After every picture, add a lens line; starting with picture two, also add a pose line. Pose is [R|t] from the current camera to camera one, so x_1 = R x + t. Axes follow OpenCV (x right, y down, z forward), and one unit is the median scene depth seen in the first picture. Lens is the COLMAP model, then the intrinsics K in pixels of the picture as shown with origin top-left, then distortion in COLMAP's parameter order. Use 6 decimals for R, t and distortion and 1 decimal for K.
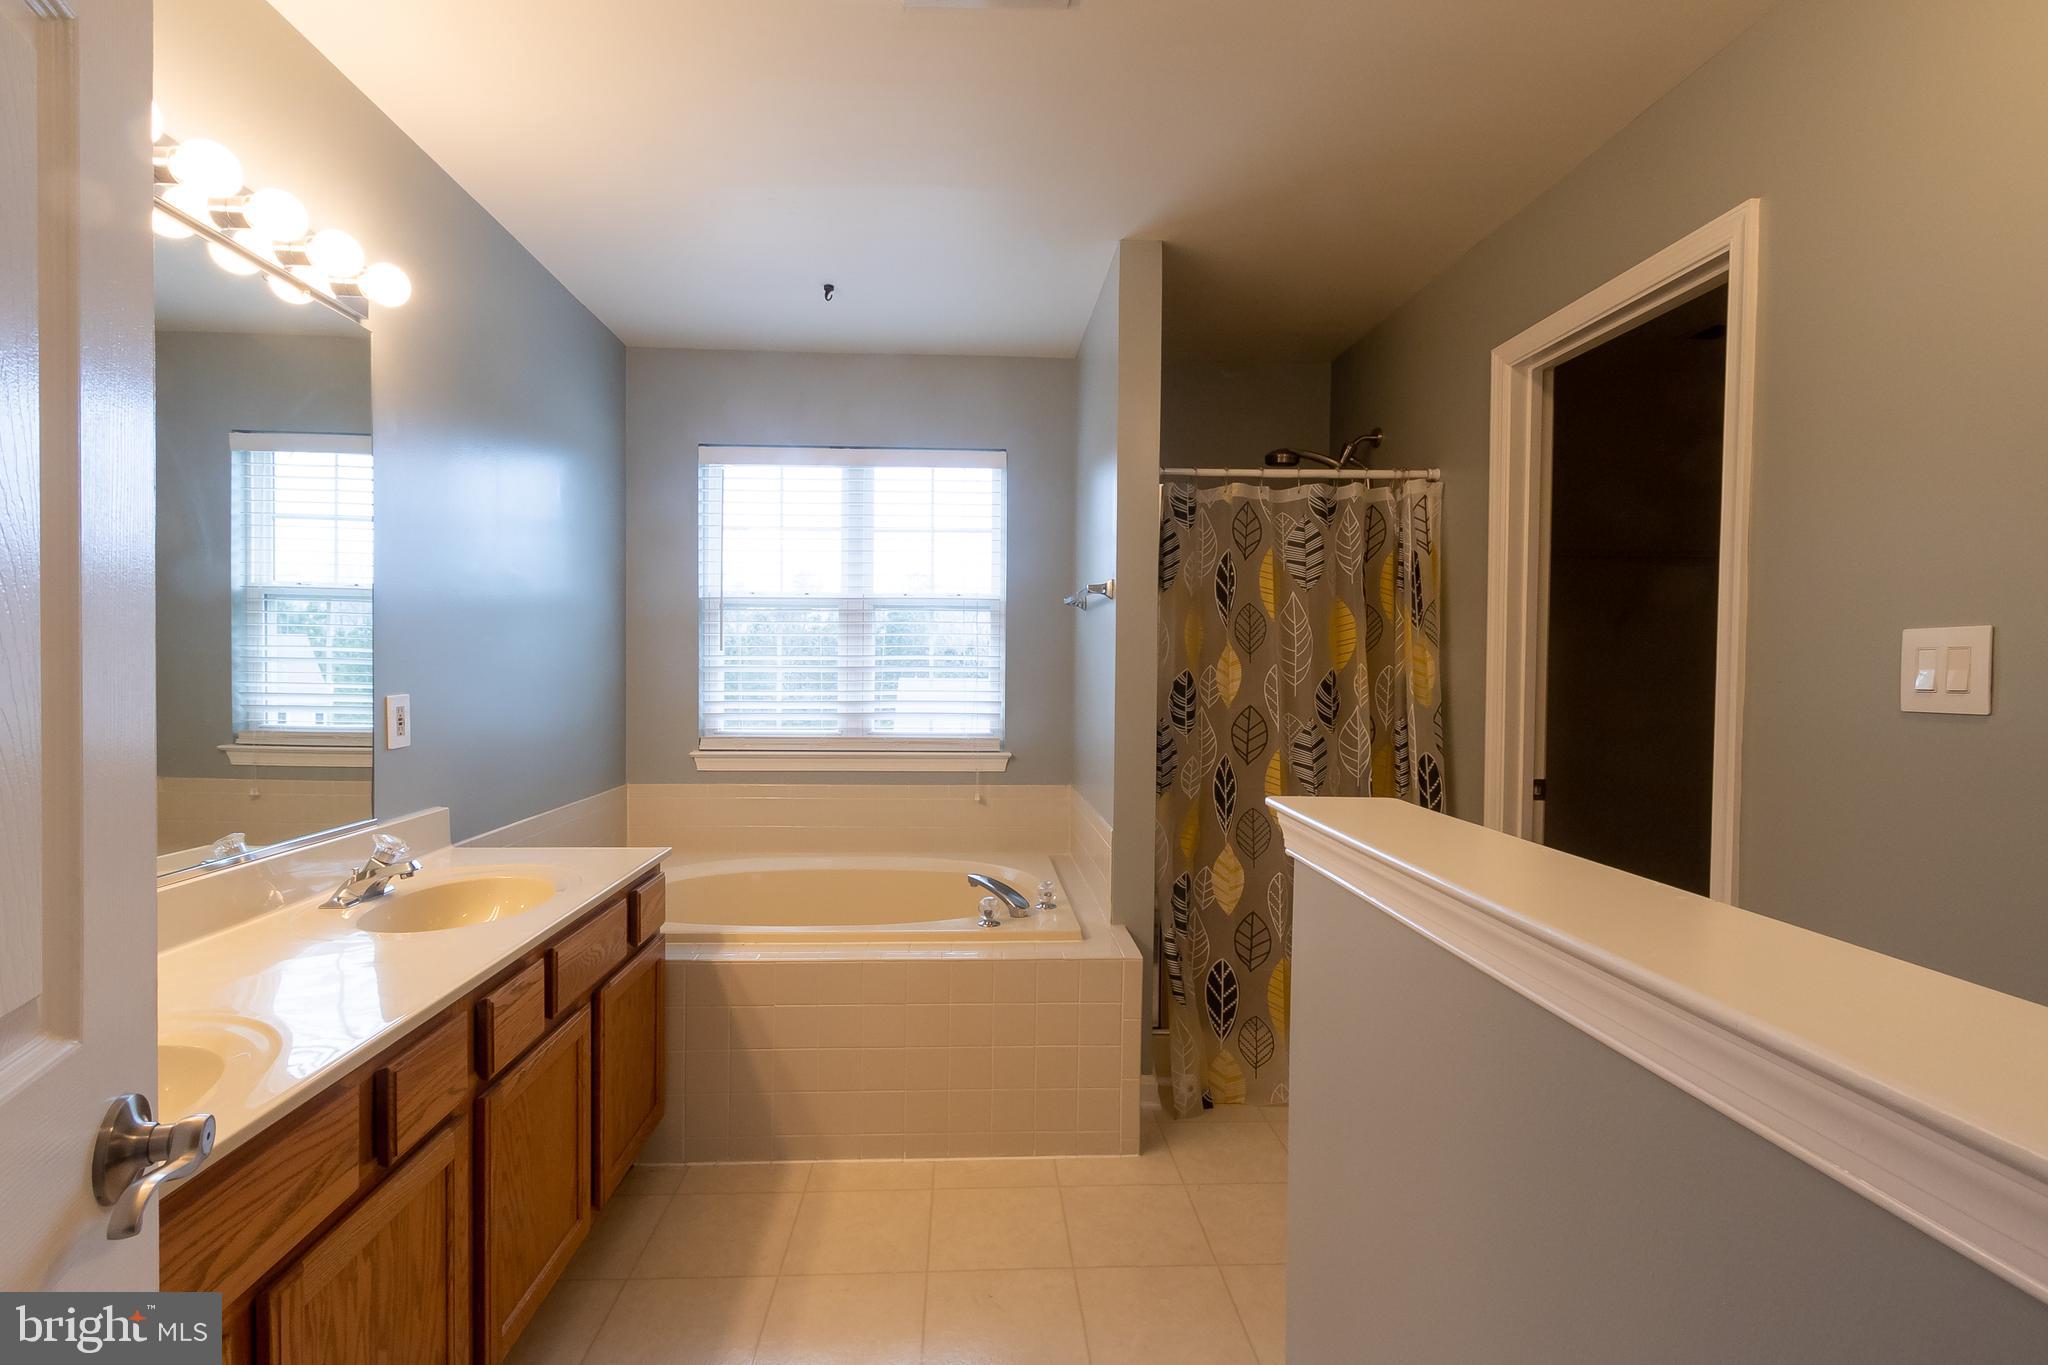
lens RADIAL K [[956.2, 0, 1024.0], [0, 956.2, 682.5], [0, 0, 1]] dist [-0.002811, -0.000976]
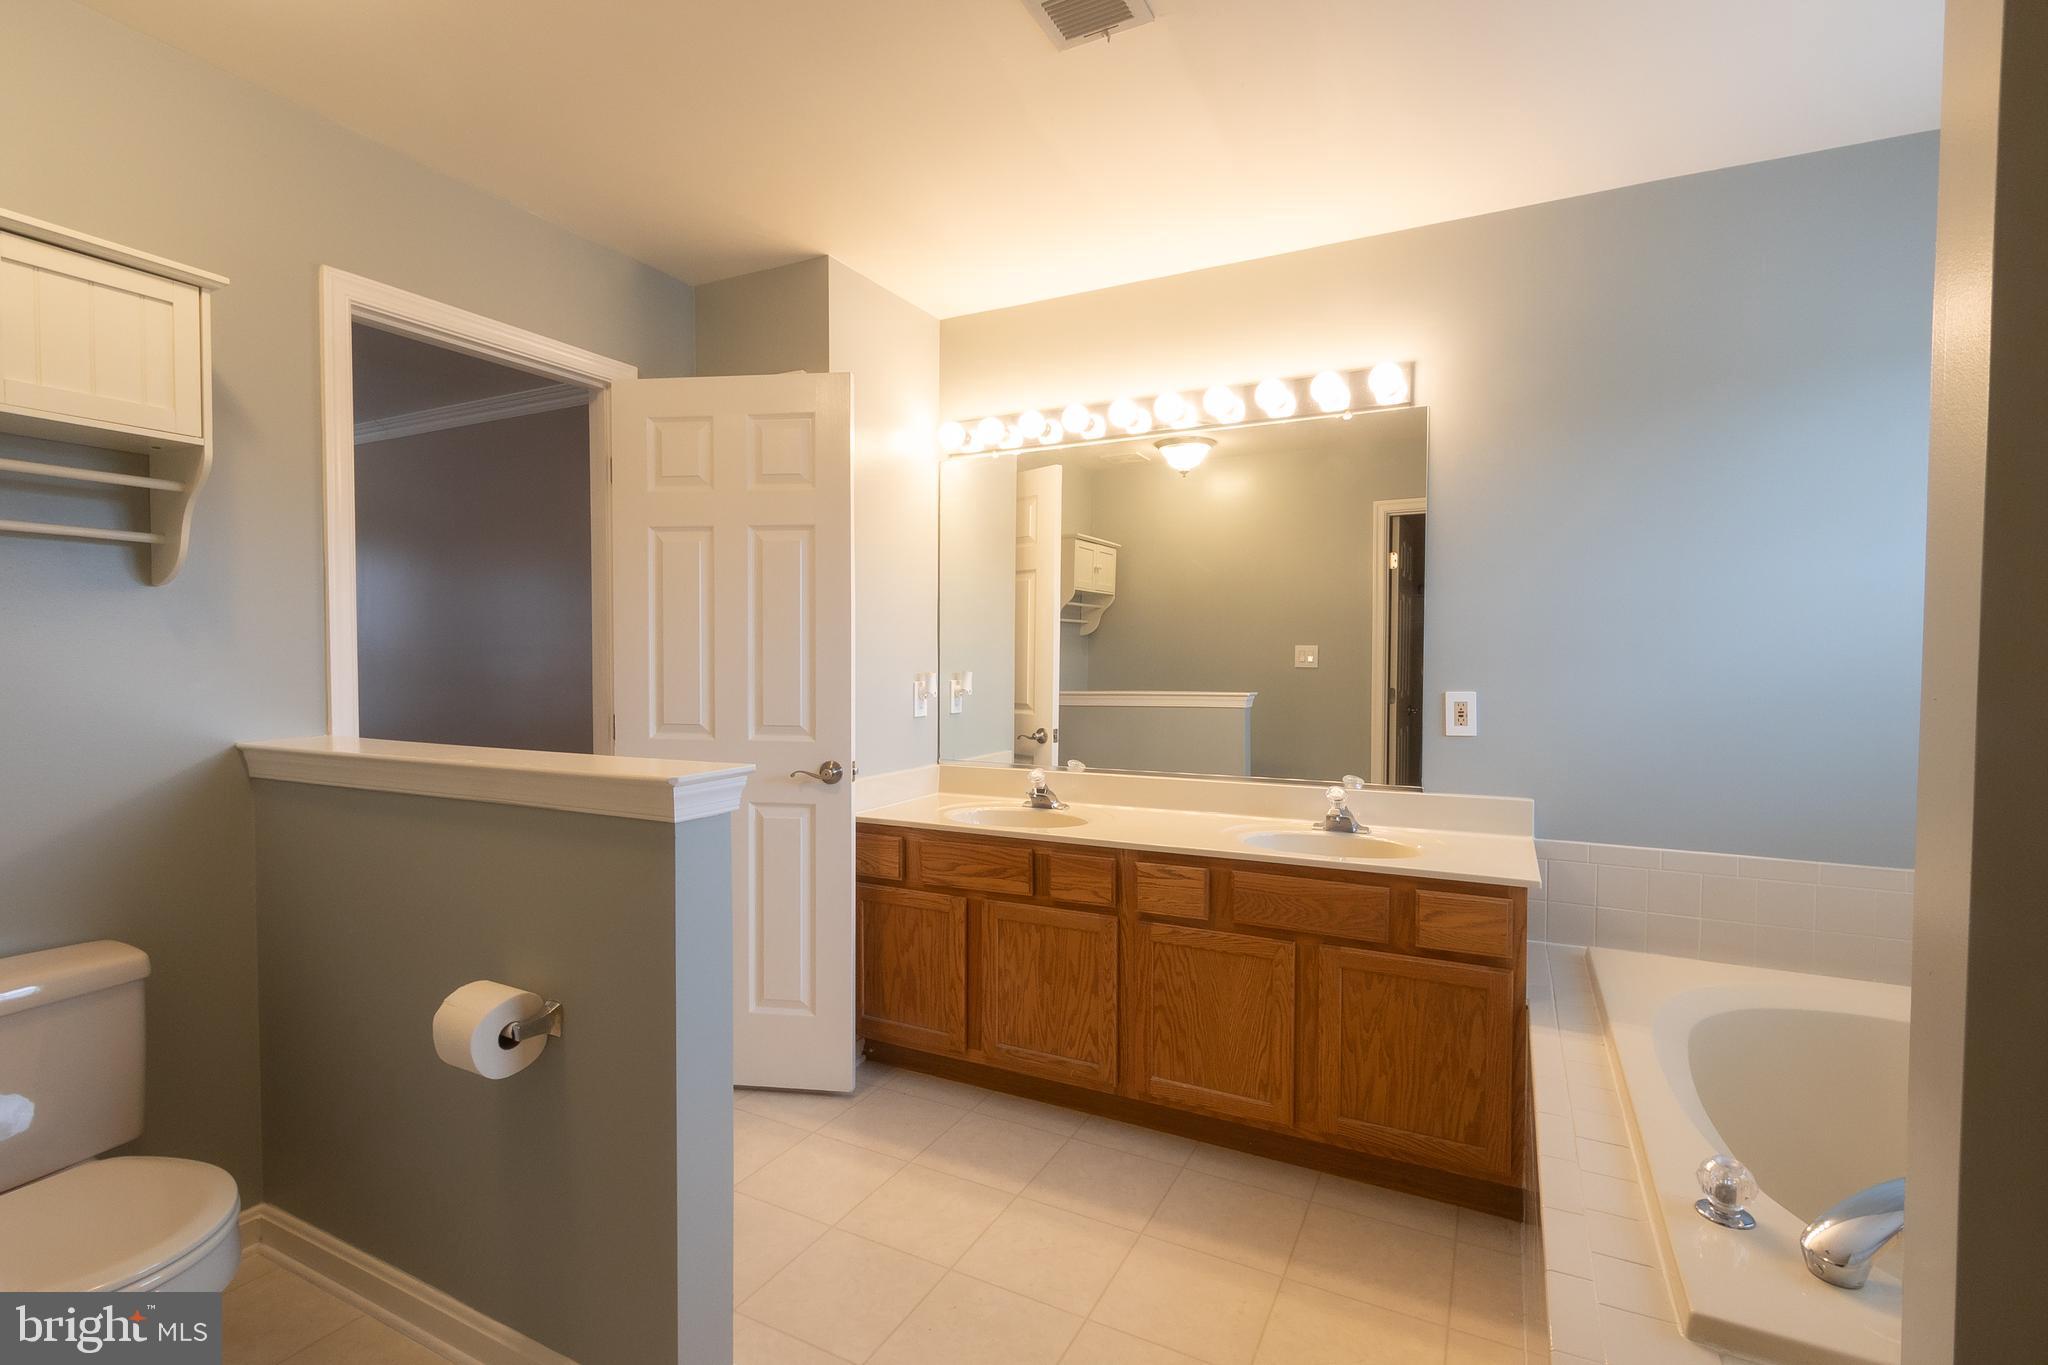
lens RADIAL K [[956.2, 0, 1024.0], [0, 956.2, 682.5], [0, 0, 1]] dist [-0.002811, -0.000976]
pose [[-0.506911, 0.009518, -0.861946, 0.985630], [-0.024115, 0.999391, 0.025218, -0.024106], [0.861661, 0.033569, -0.506372, 1.660869]]
